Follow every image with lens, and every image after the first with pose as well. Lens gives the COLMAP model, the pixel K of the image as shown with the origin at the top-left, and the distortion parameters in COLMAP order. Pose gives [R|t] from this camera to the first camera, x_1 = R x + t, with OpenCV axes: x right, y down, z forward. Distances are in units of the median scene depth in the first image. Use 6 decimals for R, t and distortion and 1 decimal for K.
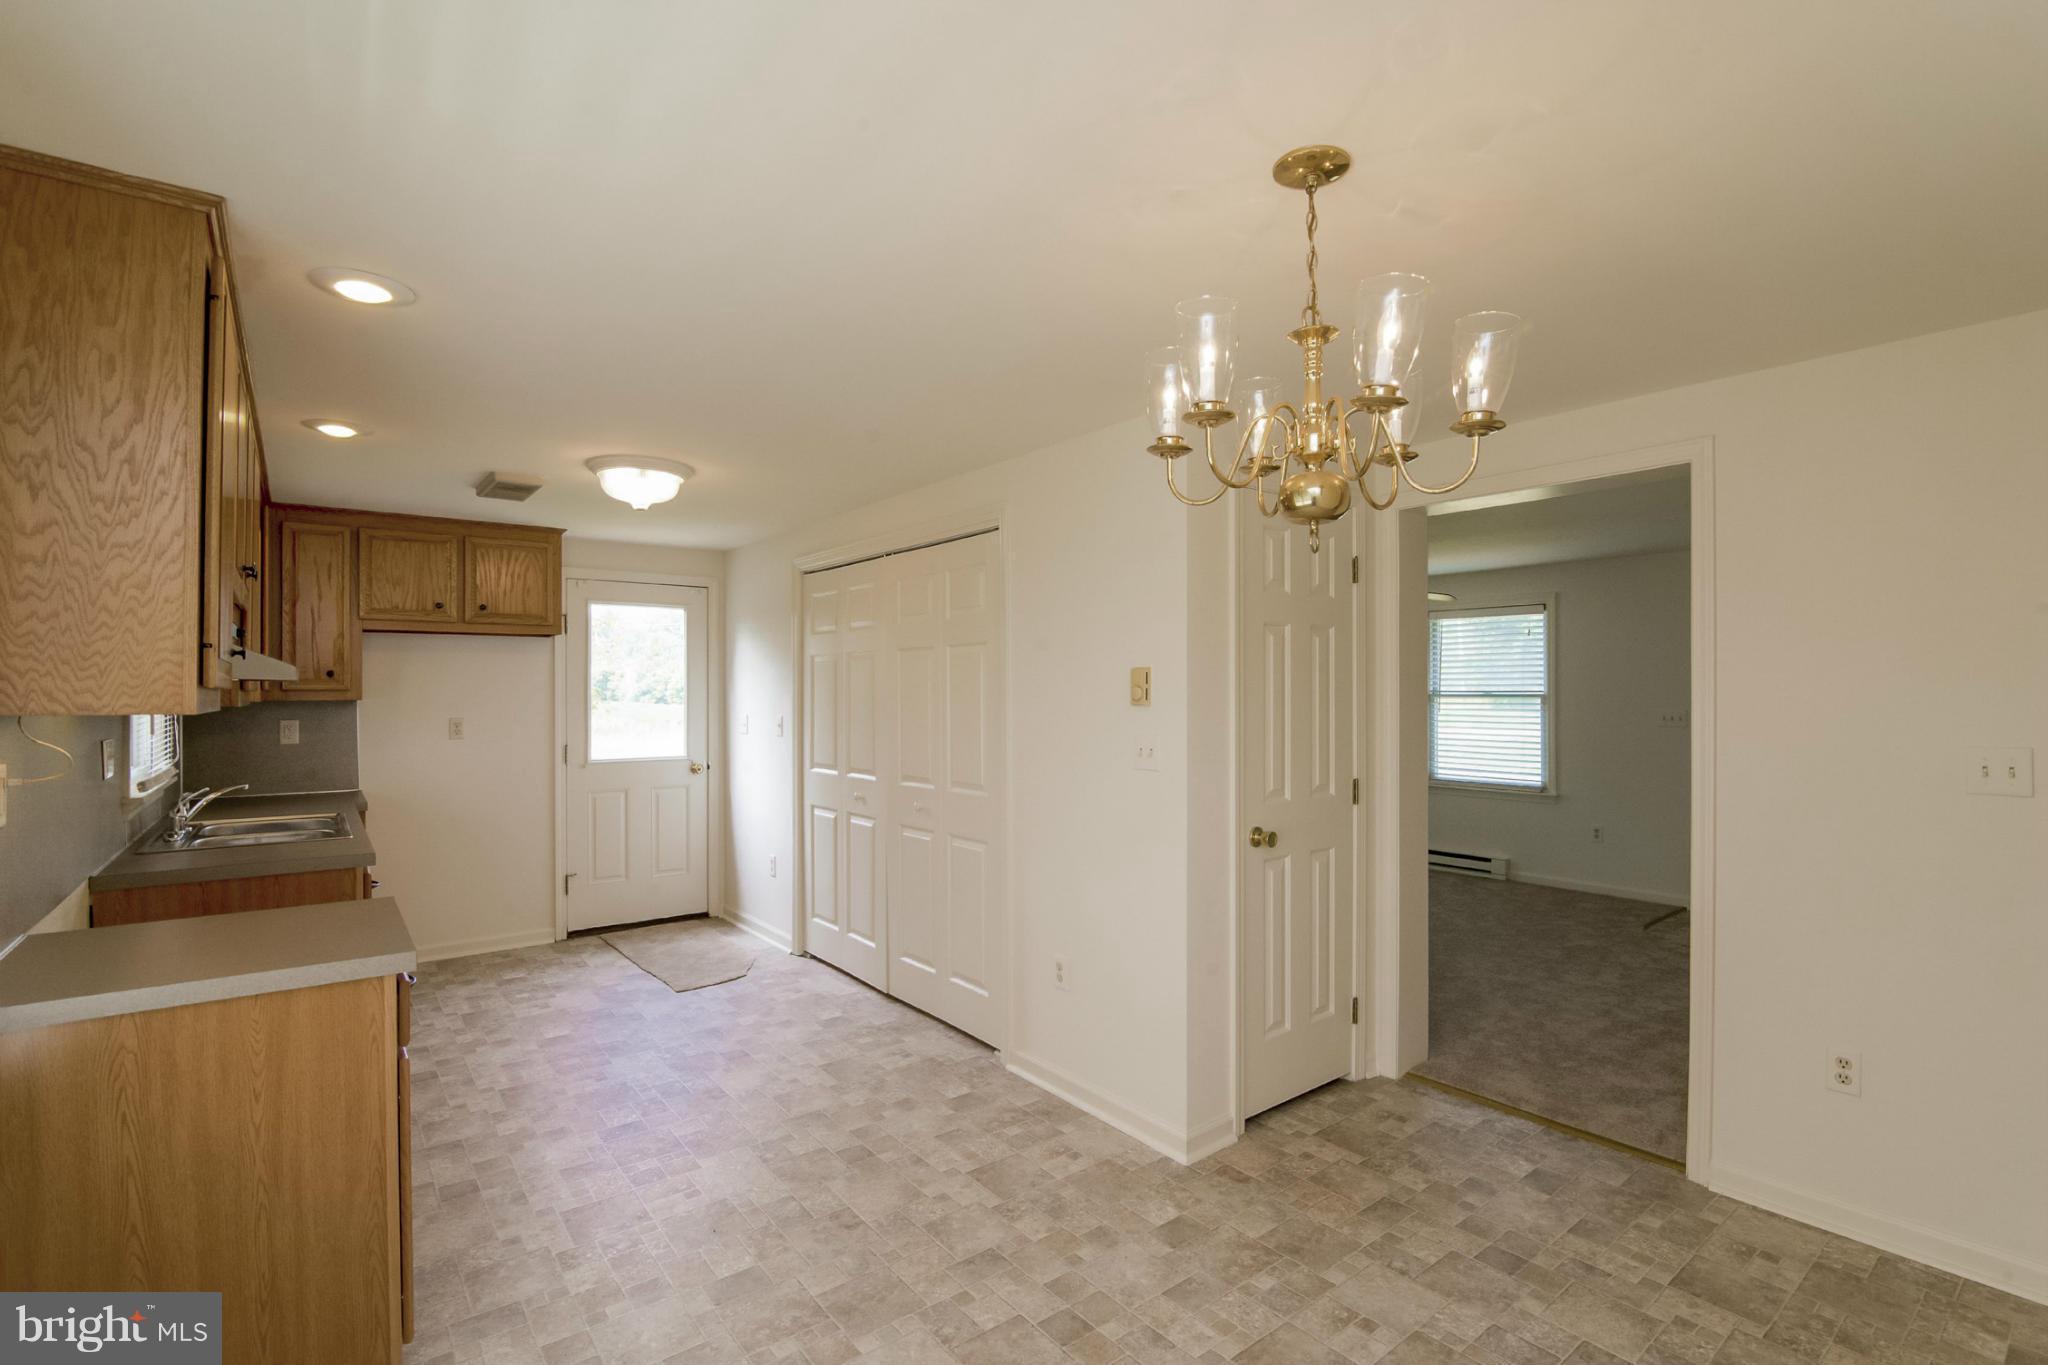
lens RADIAL K [[950.9, 0, 1034.5], [0, 950.9, 679.7], [0, 0, 1]] dist [-0.016721, 0.000868]
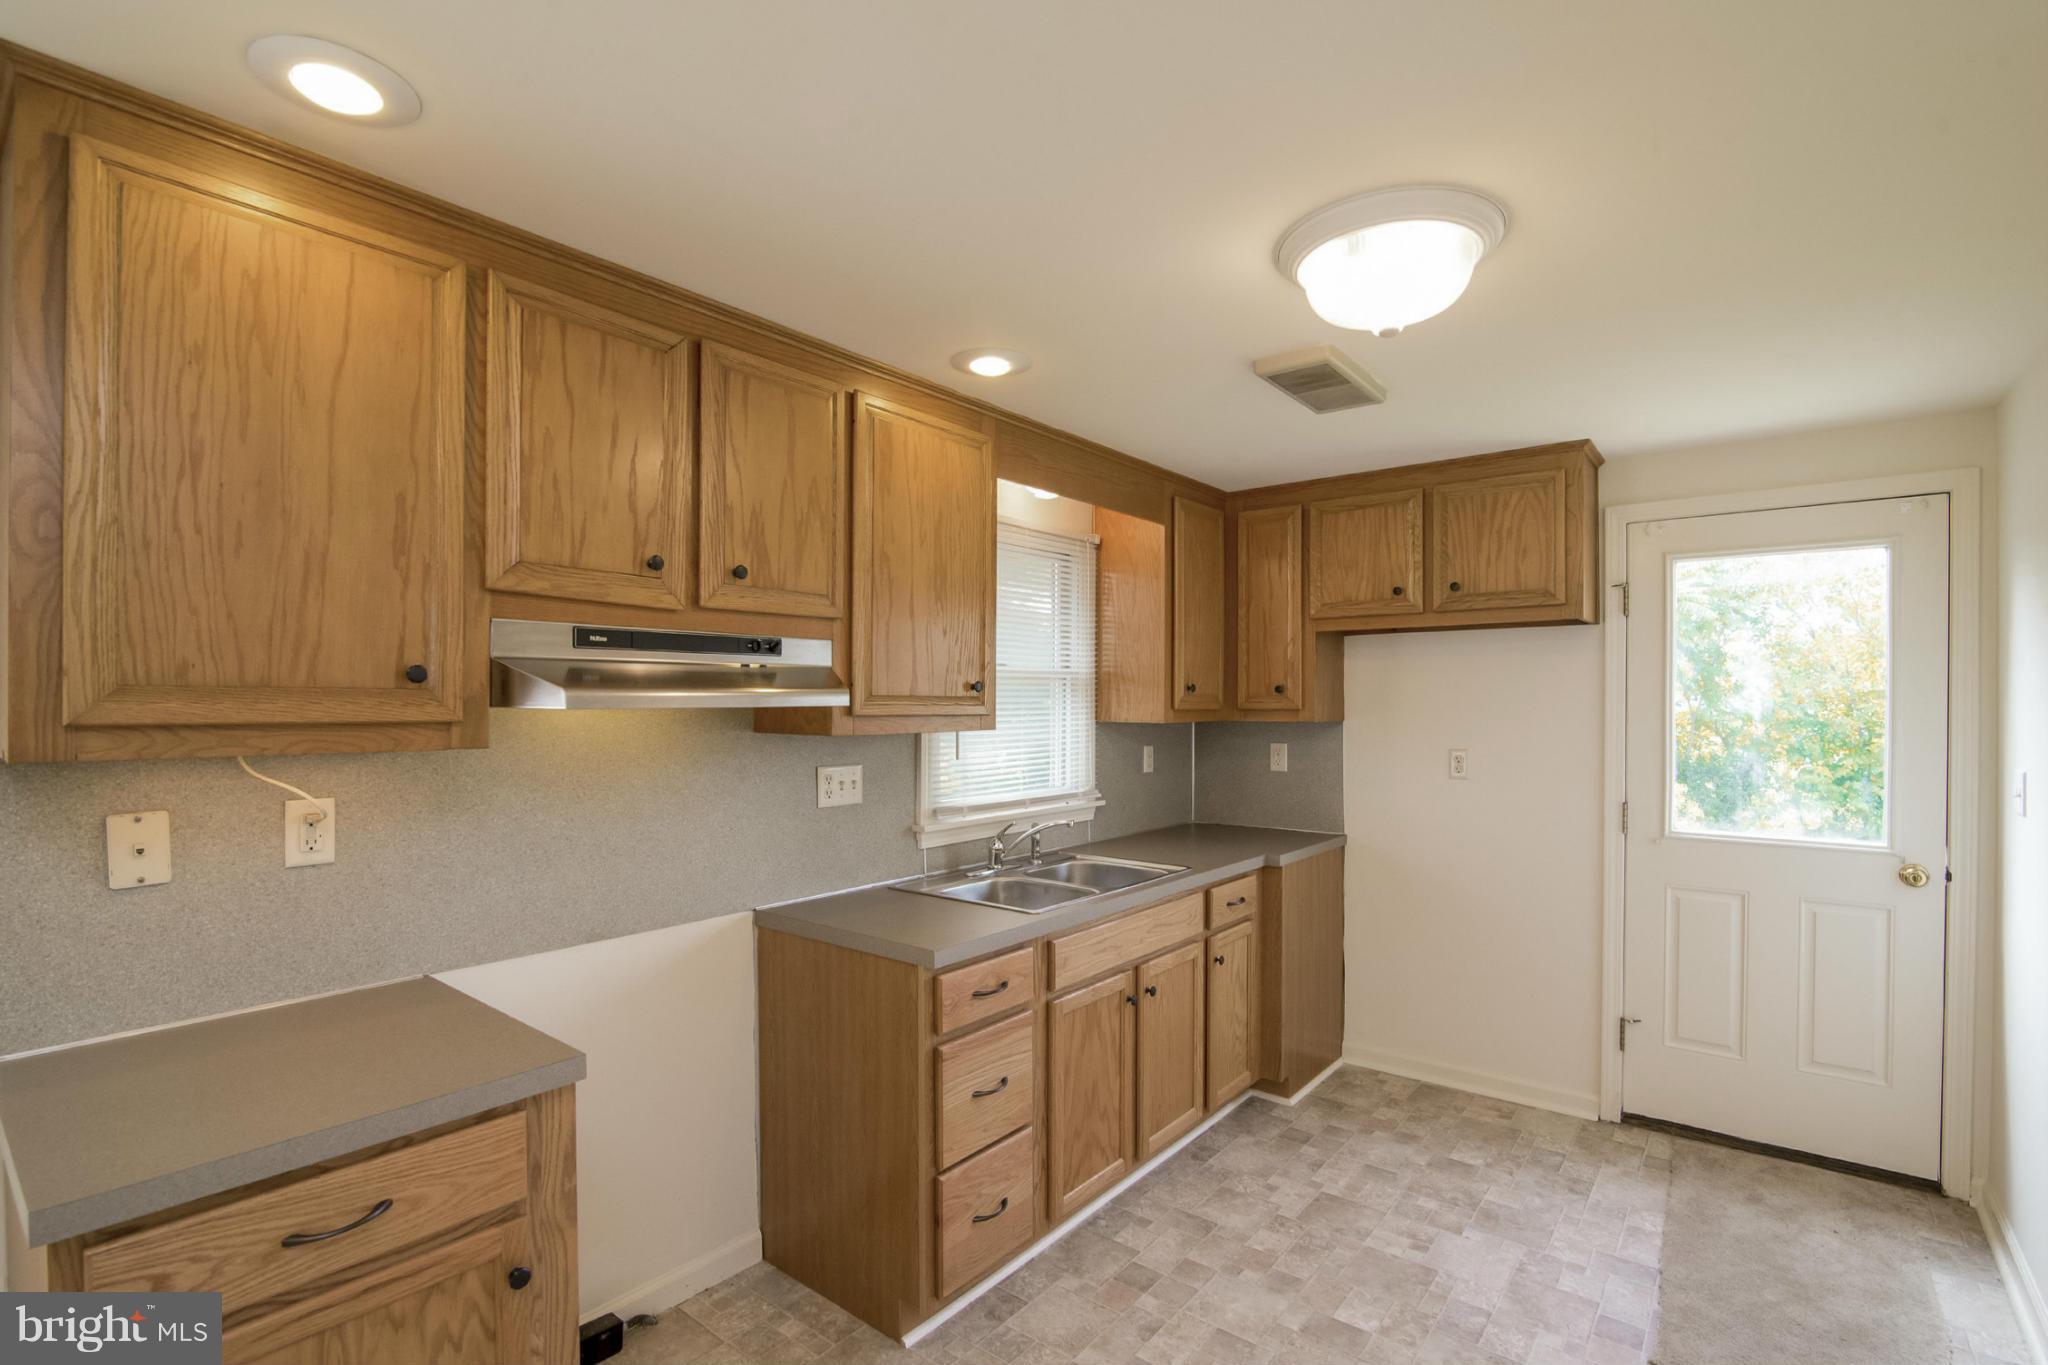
lens RADIAL K [[950.9, 0, 1027.7], [0, 950.9, 709.3], [0, 0, 1]] dist [-0.016721, 0.000868]
pose [[0.233808, 0.011062, -0.972220, -0.001915], [0.009217, 0.999865, 0.013593, -0.001926], [0.972239, -0.012140, 0.233674, 0.570317]]
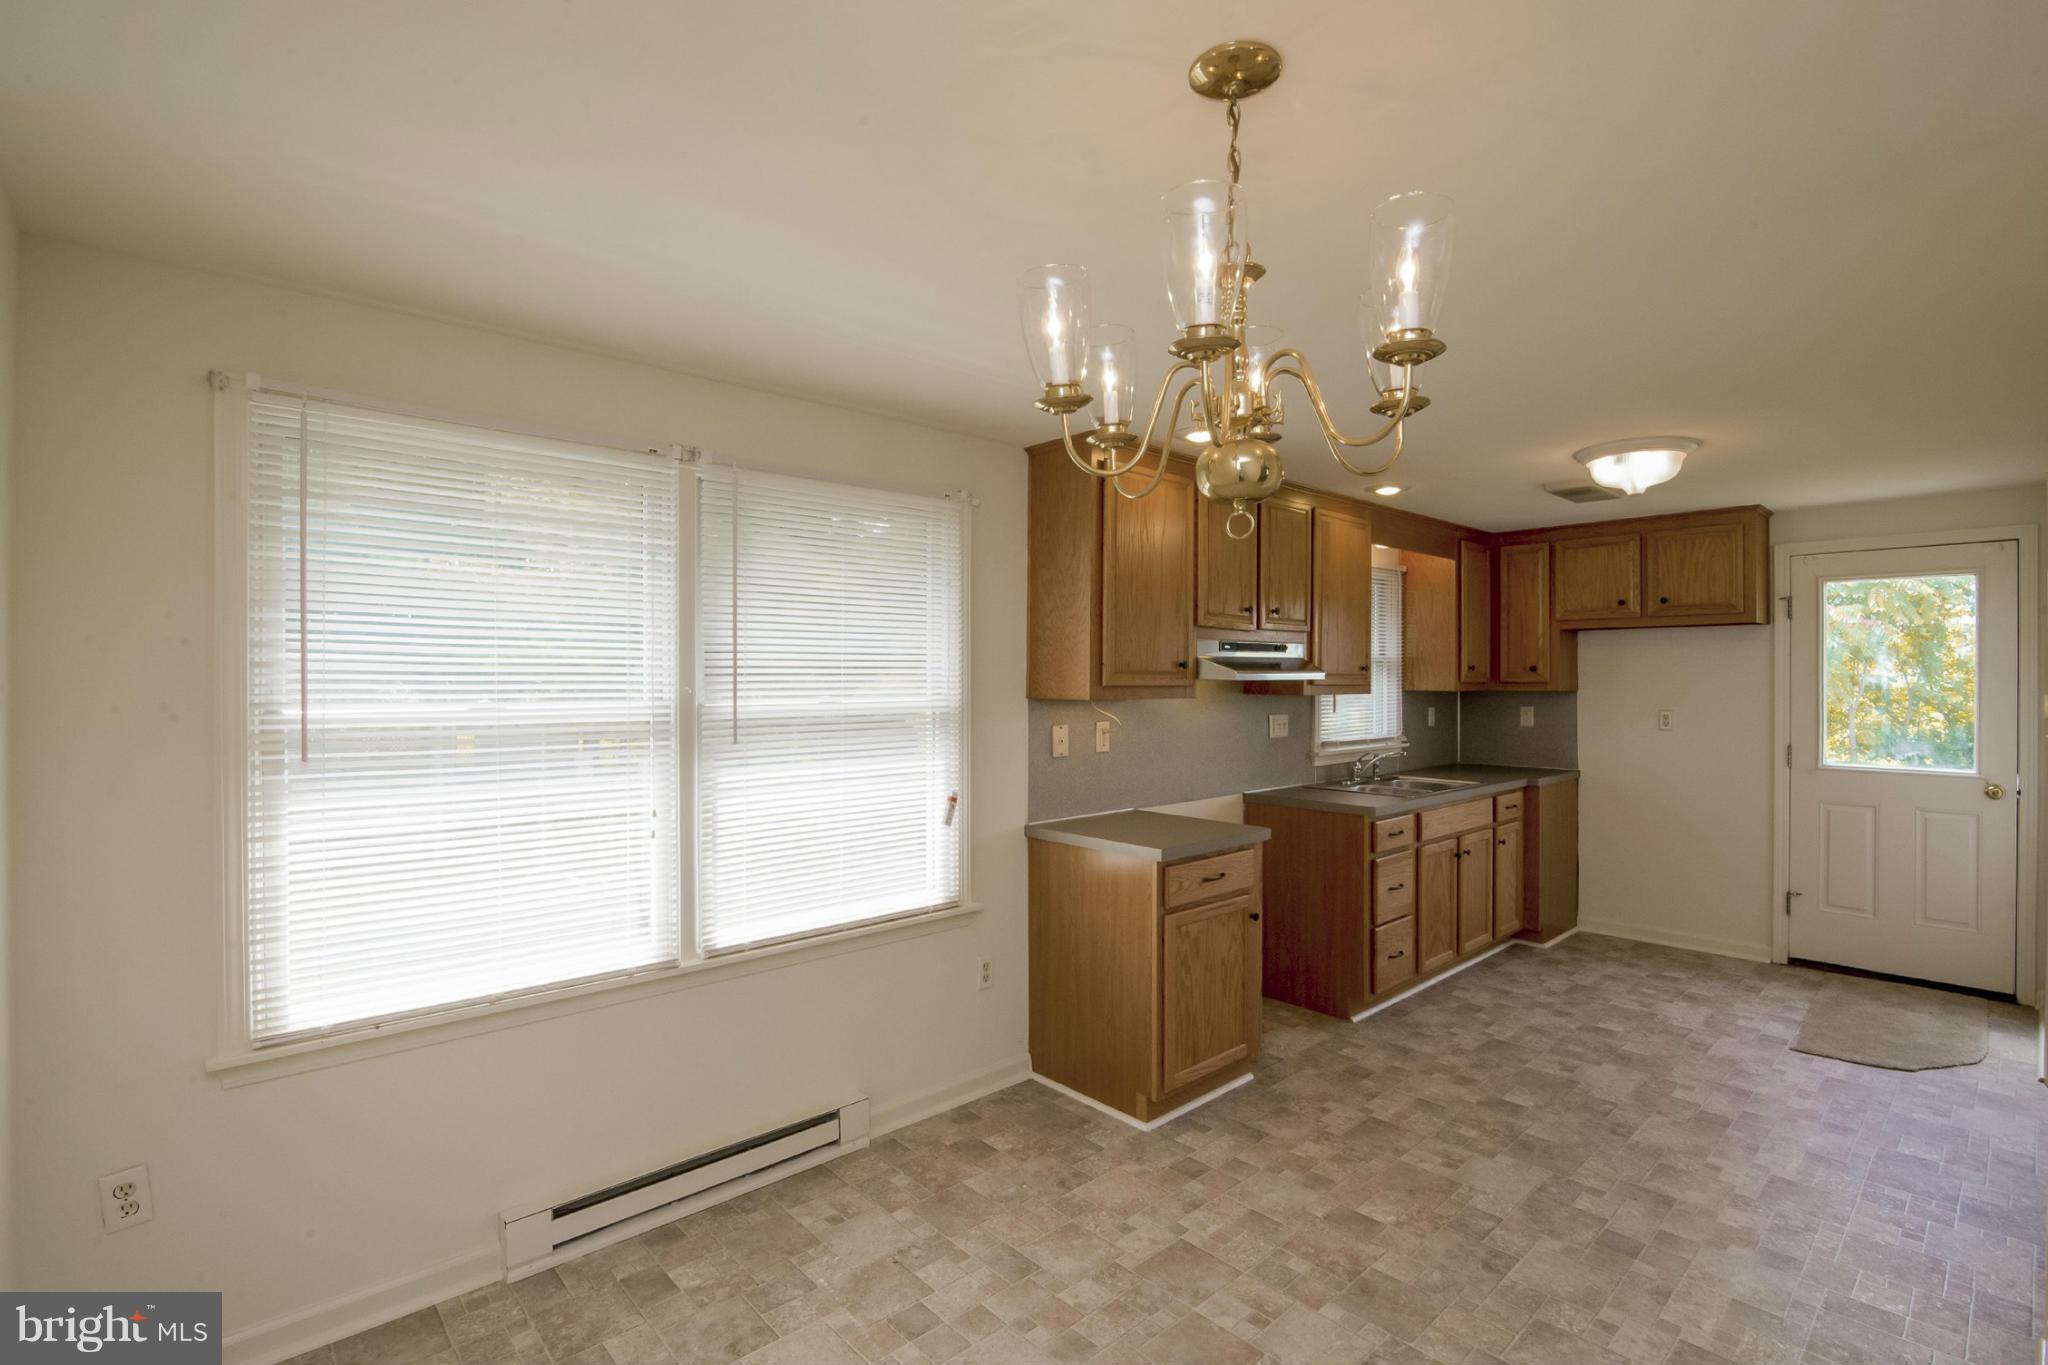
lens RADIAL K [[950.9, 0, 1029.8], [0, 950.9, 676.1], [0, 0, 1]] dist [-0.016721, 0.000868]
pose [[0.080972, 0.002627, -0.996713, 0.373168], [0.009551, 0.999949, 0.003412, -0.006517], [0.996671, -0.009796, 0.080943, 0.258605]]
